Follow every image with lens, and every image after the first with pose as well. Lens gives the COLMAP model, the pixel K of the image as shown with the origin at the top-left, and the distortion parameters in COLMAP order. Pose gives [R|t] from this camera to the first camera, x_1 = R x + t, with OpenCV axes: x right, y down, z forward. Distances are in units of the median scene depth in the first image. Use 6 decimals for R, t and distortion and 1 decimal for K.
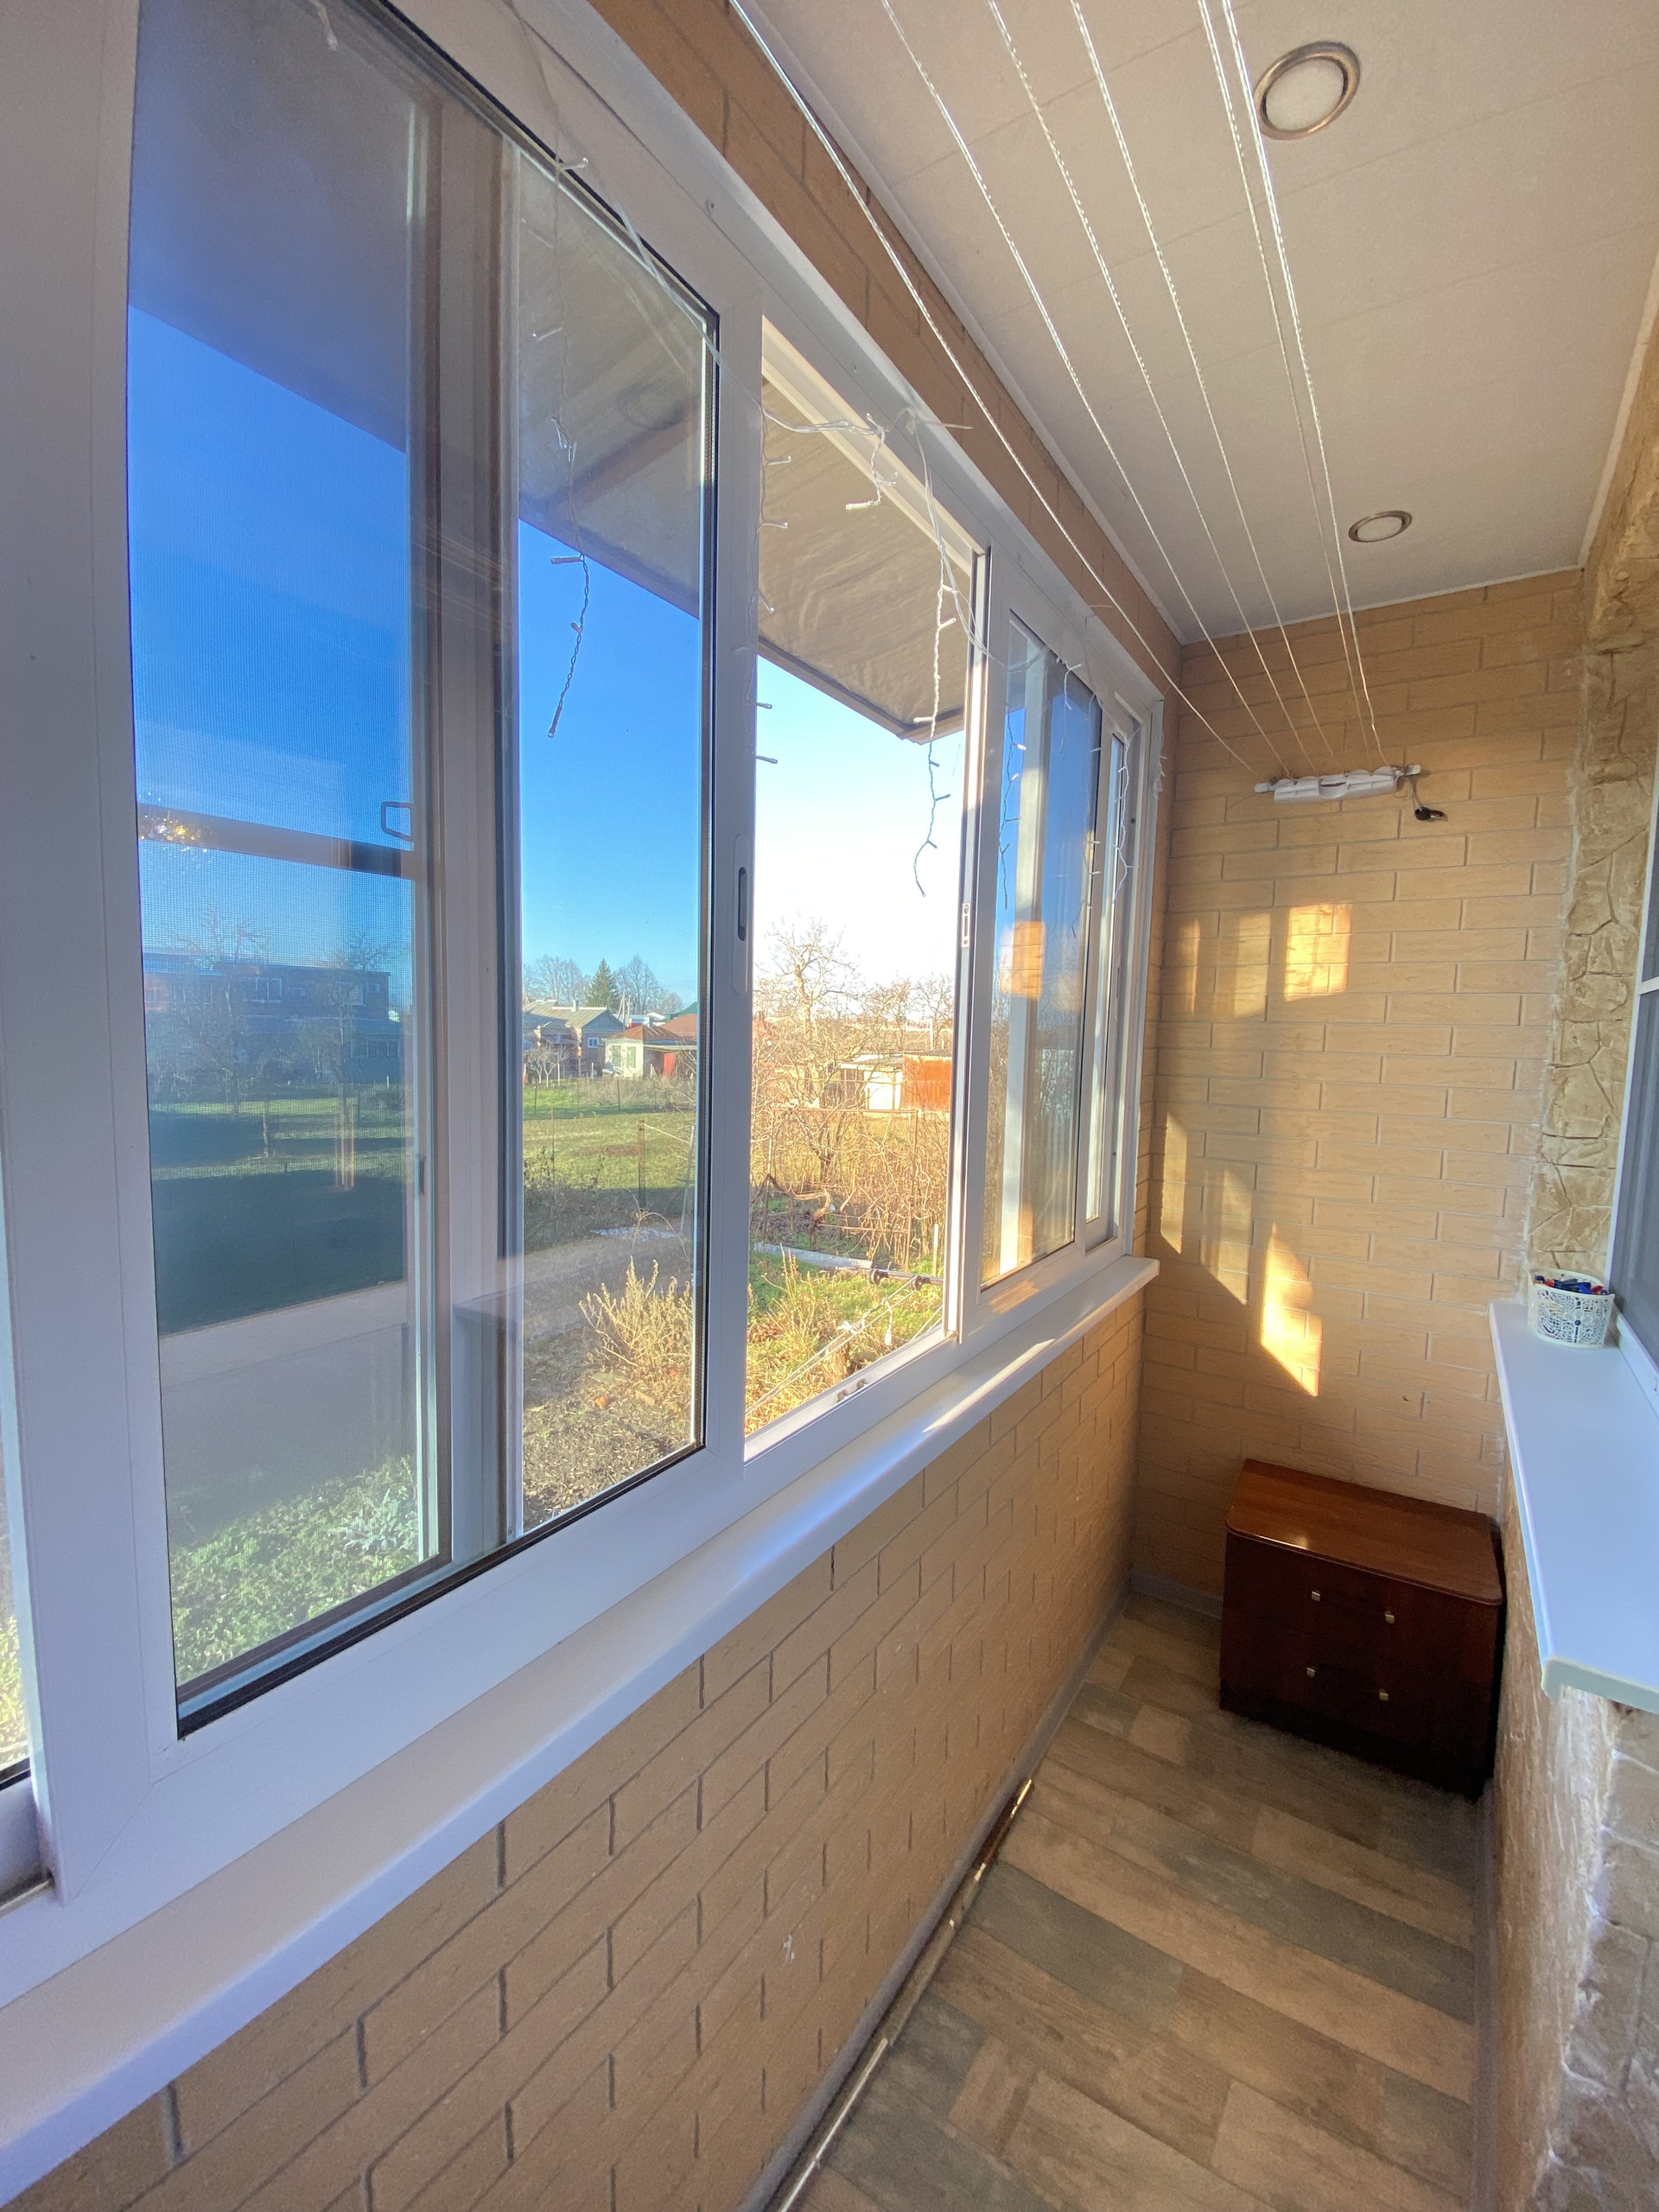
lens RADIAL K [[896.9, 0, 839.8], [0, 896.9, 1104.5], [0, 0, 1]] dist [0.017140, -0.016163]
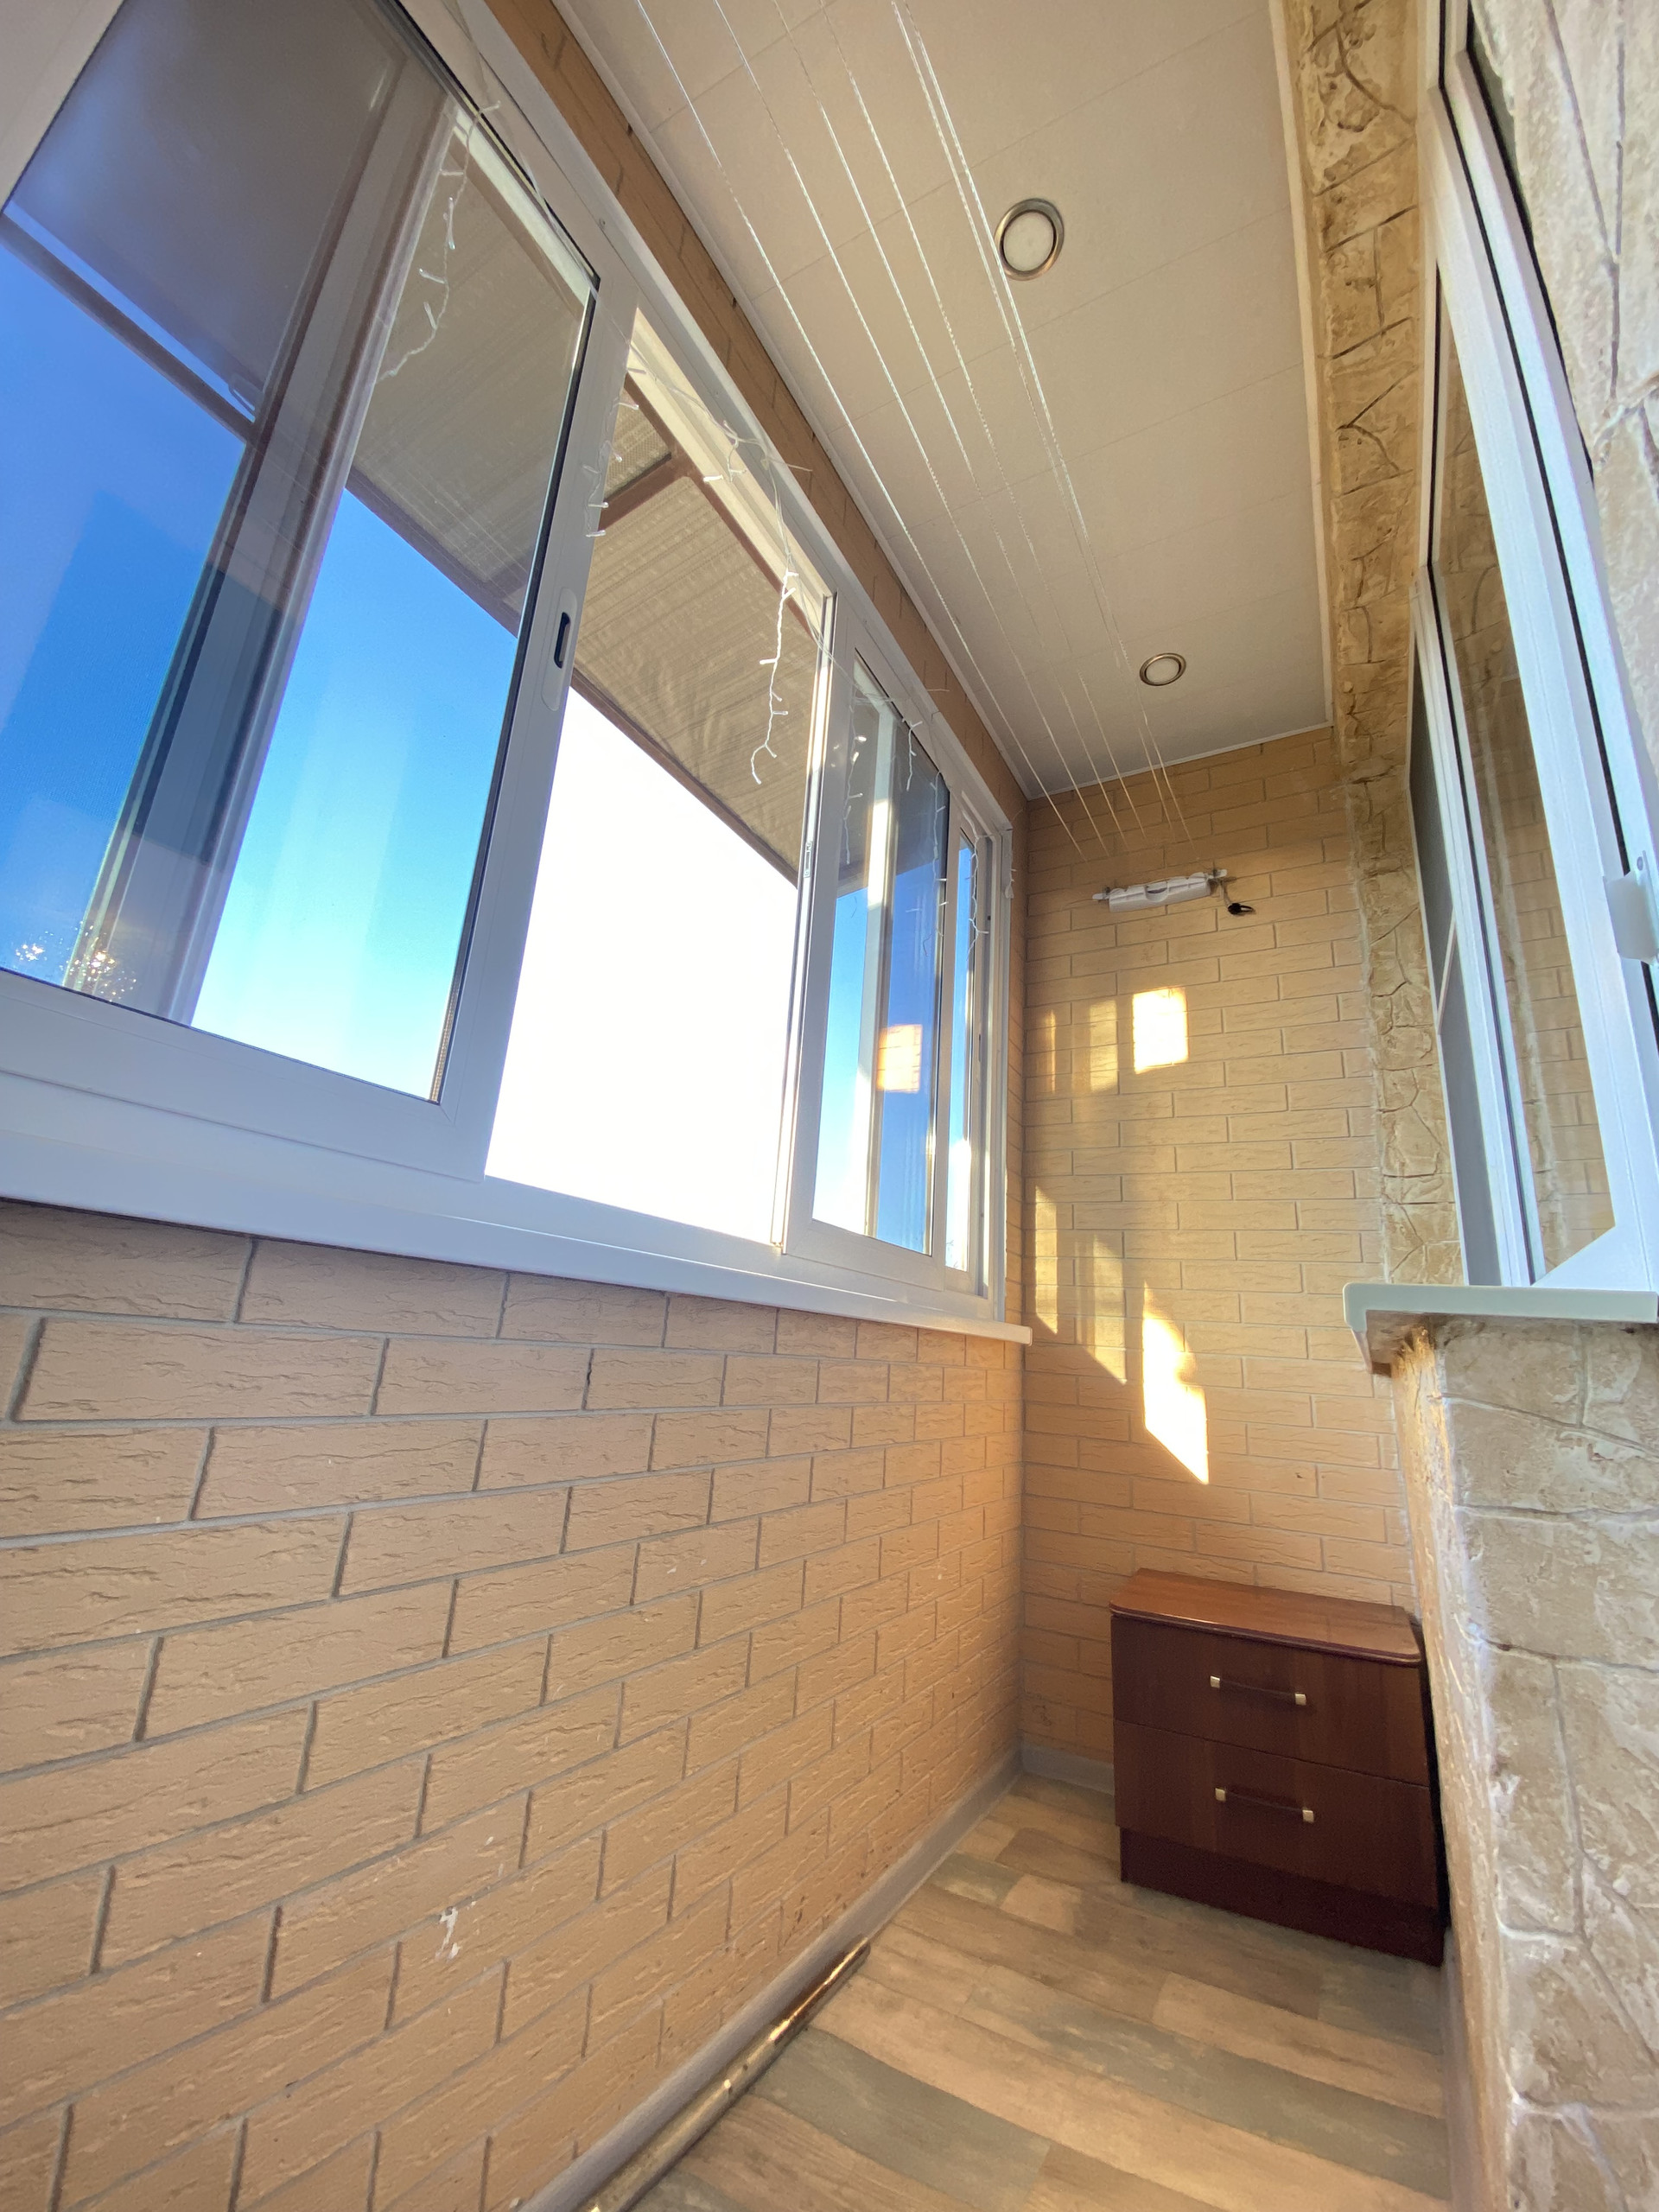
lens RADIAL K [[884.6, 0, 834.6], [0, 884.6, 1108.9], [0, 0, 1]] dist [0.027128, -0.022429]
pose [[0.996871, 0.058483, 0.053179, 0.101094], [-0.036421, 0.936919, -0.347644, 0.345702], [-0.070156, 0.344619, 0.936117, 0.069205]]
